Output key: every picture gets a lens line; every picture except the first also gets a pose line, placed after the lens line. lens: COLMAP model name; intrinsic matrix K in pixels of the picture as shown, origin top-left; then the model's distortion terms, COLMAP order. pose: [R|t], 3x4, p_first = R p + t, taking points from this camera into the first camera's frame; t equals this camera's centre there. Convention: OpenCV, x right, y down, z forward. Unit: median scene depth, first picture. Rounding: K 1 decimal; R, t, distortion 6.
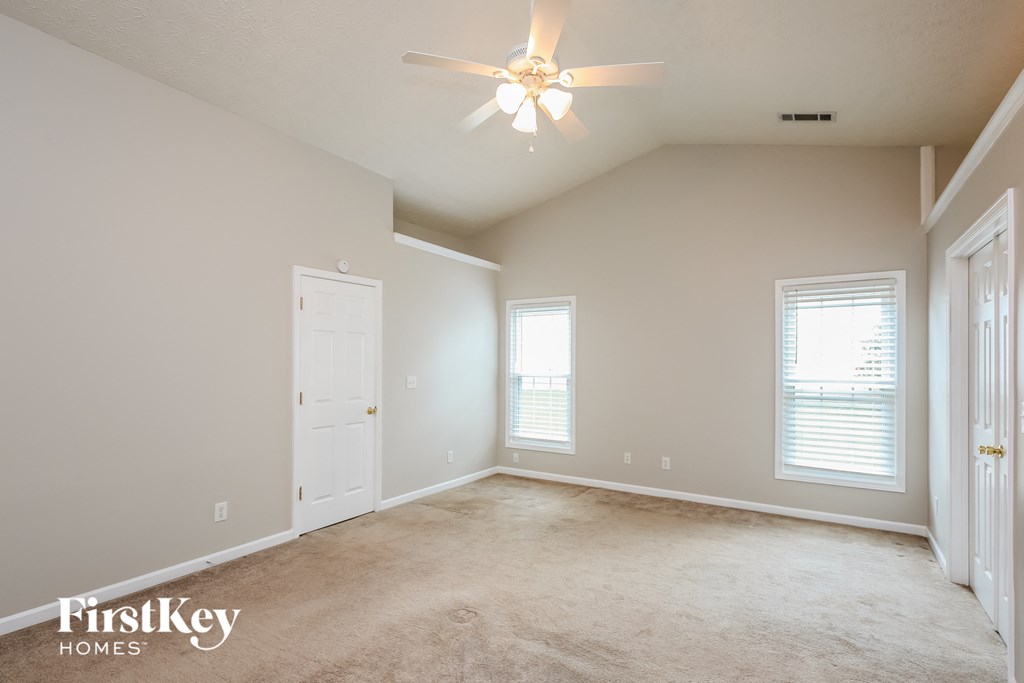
lens RADIAL K [[495.9, 0, 501.9], [0, 495.9, 341.9], [0, 0, 1]] dist [0.000858, 0.000173]
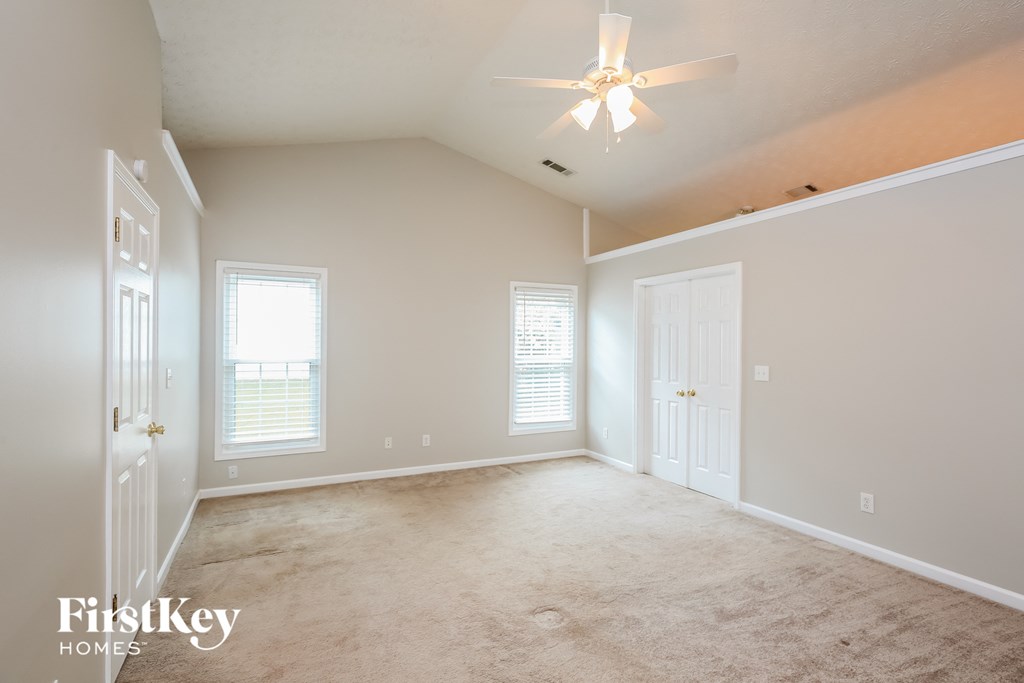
lens RADIAL K [[495.9, 0, 501.9], [0, 495.9, 341.9], [0, 0, 1]] dist [0.000858, 0.000173]
pose [[0.510584, 0.005154, 0.859812, -0.531648], [-0.037006, 0.999187, 0.015987, 0.012667], [-0.859031, -0.039981, 0.510360, 0.355223]]
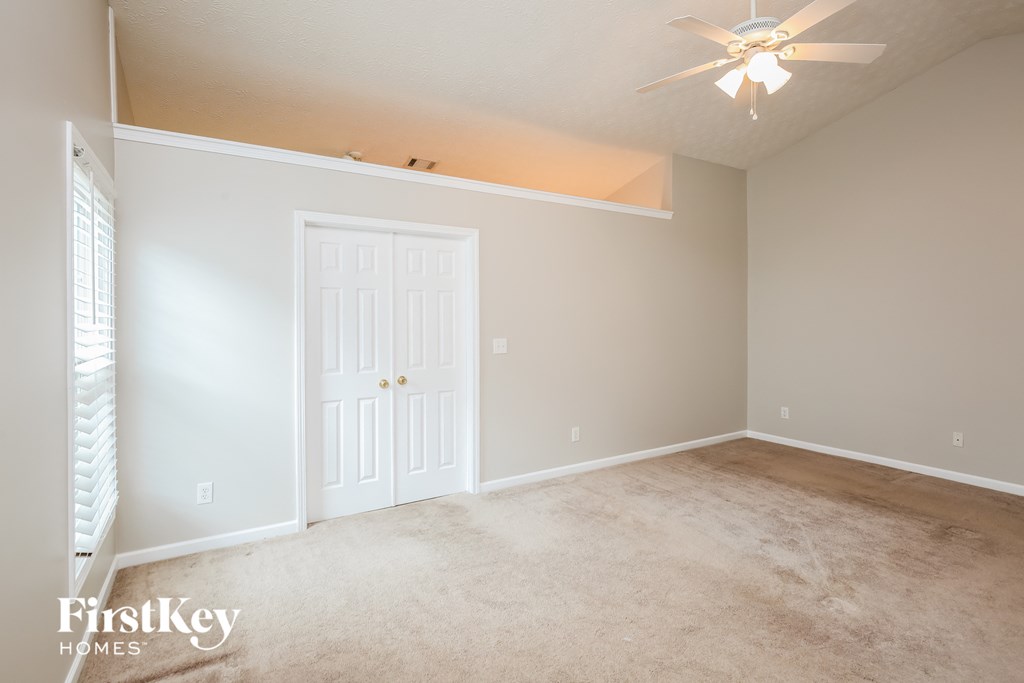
lens RADIAL K [[495.9, 0, 501.9], [0, 495.9, 341.9], [0, 0, 1]] dist [0.000858, 0.000173]
pose [[-0.903546, -0.013079, 0.428292, 0.037021], [-0.010159, 0.999907, 0.009104, 0.046650], [-0.428371, 0.003875, -0.903594, 1.144436]]
